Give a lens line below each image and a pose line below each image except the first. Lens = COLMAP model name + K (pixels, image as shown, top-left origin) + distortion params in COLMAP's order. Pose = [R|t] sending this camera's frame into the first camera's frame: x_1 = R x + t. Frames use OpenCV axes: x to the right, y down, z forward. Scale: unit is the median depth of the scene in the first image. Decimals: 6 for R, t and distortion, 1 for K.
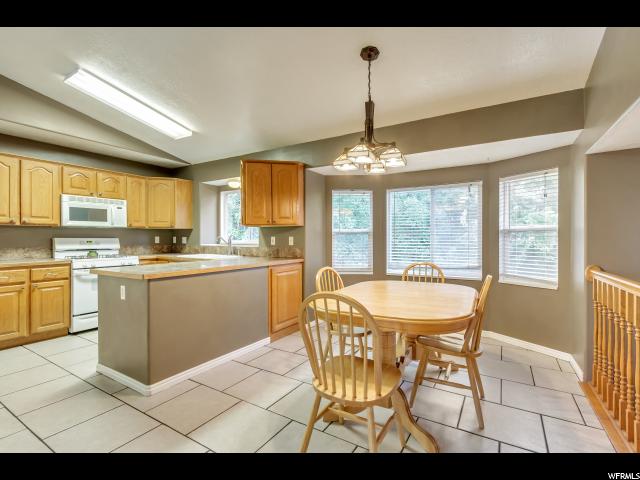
lens RADIAL K [[299.2, 0, 322.7], [0, 299.2, 239.9], [0, 0, 1]] dist [0.005708, -0.000668]
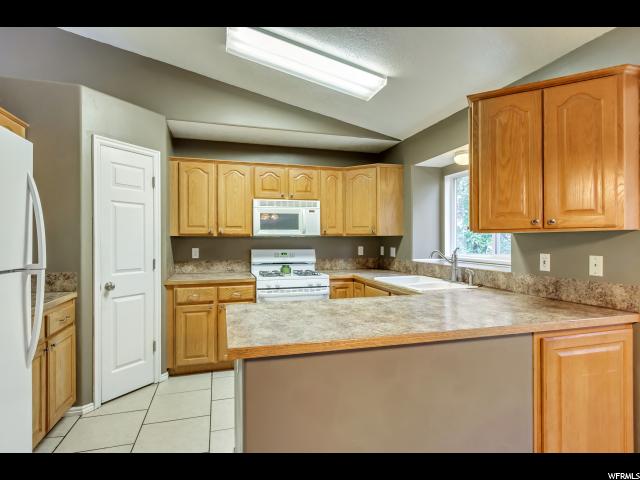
lens RADIAL K [[342.5, 0, 319.0], [0, 342.5, 240.8], [0, 0, 1]] dist [0.006814, -0.003274]
pose [[0.740754, -0.000081, -0.671776, -0.073256], [-0.002417, 0.999993, -0.002787, -0.030917], [0.671772, 0.003688, 0.740749, 0.400286]]
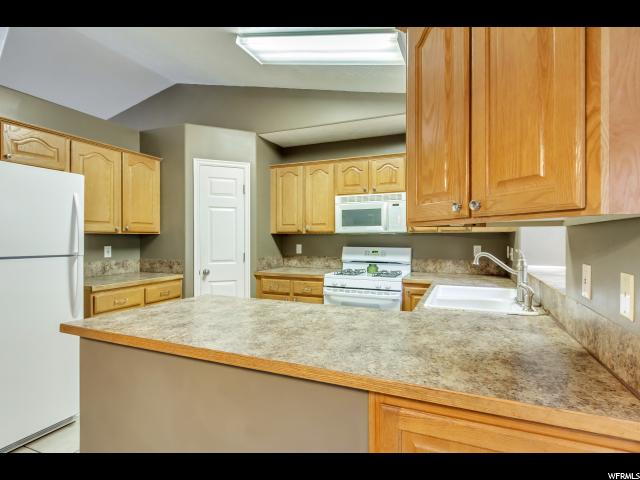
lens RADIAL K [[342.5, 0, 323.5], [0, 342.5, 238.6], [0, 0, 1]] dist [0.006814, -0.003274]
pose [[0.136079, 0.003816, -0.990691, 0.093193], [-0.006491, 0.999975, 0.002960, -0.033881], [0.990677, 0.006028, 0.136100, 0.829099]]
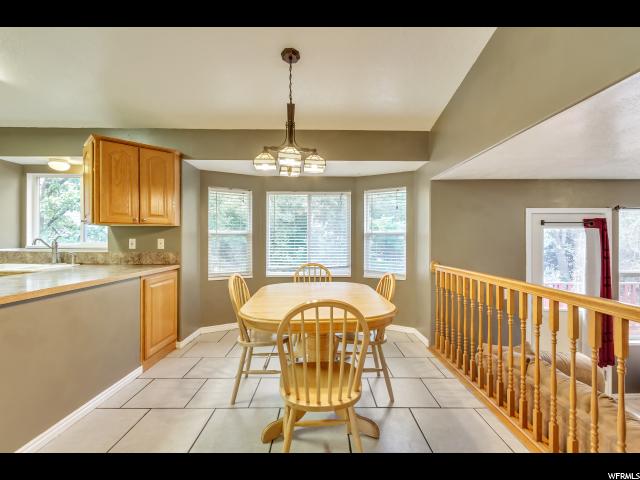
lens RADIAL K [[299.2, 0, 323.3], [0, 299.2, 238.0], [0, 0, 1]] dist [0.005708, -0.000668]
pose [[0.852833, 0.003592, 0.522172, -0.162834], [0.000745, 0.999967, -0.008097, -0.005947], [-0.522184, 0.007295, 0.852802, 0.061492]]
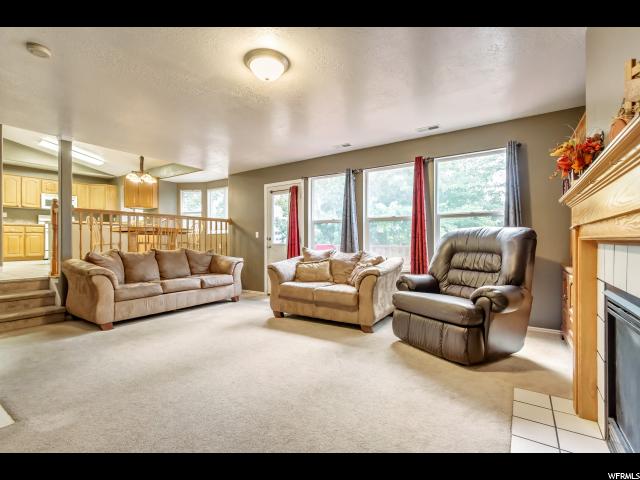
lens RADIAL K [[299.2, 0, 319.3], [0, 299.2, 241.6], [0, 0, 1]] dist [0.005708, -0.000668]
pose [[0.998978, -0.001080, -0.045181, 1.131454], [0.000891, 0.999991, -0.004208, 0.190850], [0.045186, 0.004163, 0.998970, -0.975283]]
